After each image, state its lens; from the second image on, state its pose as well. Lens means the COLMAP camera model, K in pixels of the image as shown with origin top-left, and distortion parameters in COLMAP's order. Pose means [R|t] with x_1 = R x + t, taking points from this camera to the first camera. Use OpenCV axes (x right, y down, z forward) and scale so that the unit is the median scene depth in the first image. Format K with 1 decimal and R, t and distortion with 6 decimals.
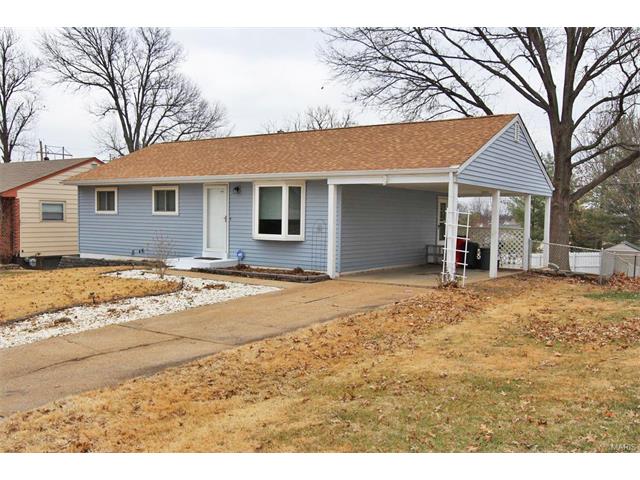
lens RADIAL K [[605.6, 0, 319.6], [0, 605.6, 239.1], [0, 0, 1]] dist [0.000942, 0.000000]
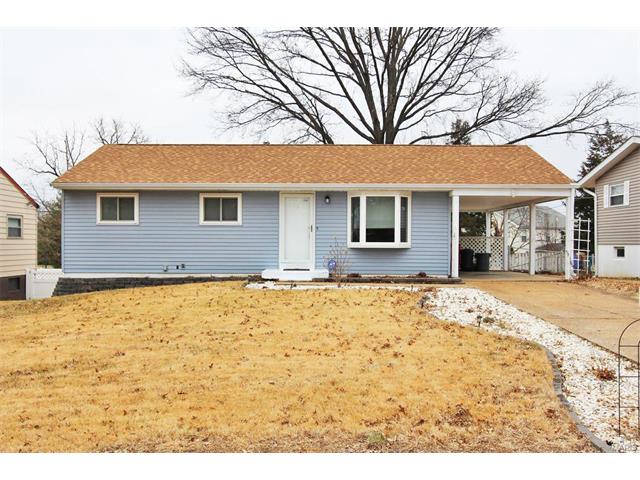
lens RADIAL K [[605.6, 0, 317.0], [0, 605.6, 241.4], [0, 0, 1]] dist [0.000942, 0.000000]
pose [[0.829475, -0.007173, 0.558497, -0.696861], [0.028906, 0.999129, -0.030099, 0.017157], [-0.557795, 0.041110, 0.828960, 0.189122]]
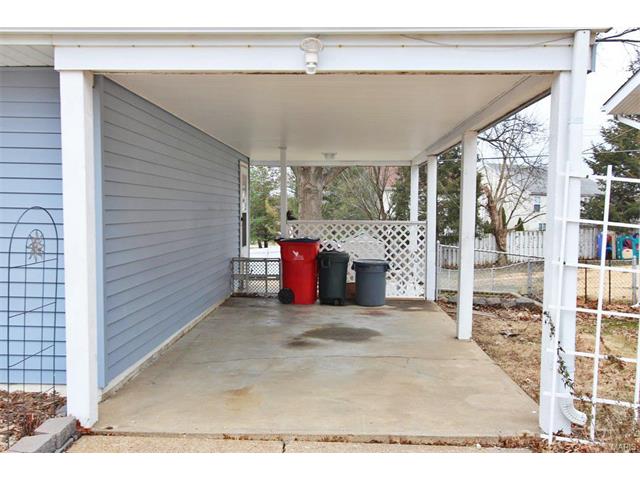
lens RADIAL K [[605.6, 0, 319.6], [0, 605.6, 244.8], [0, 0, 1]] dist [0.000942, 0.000000]
pose [[0.848045, -0.039409, 0.528457, -0.025996], [0.026573, 0.999139, 0.031866, -0.017780], [-0.529258, -0.012981, 0.848362, 0.617130]]
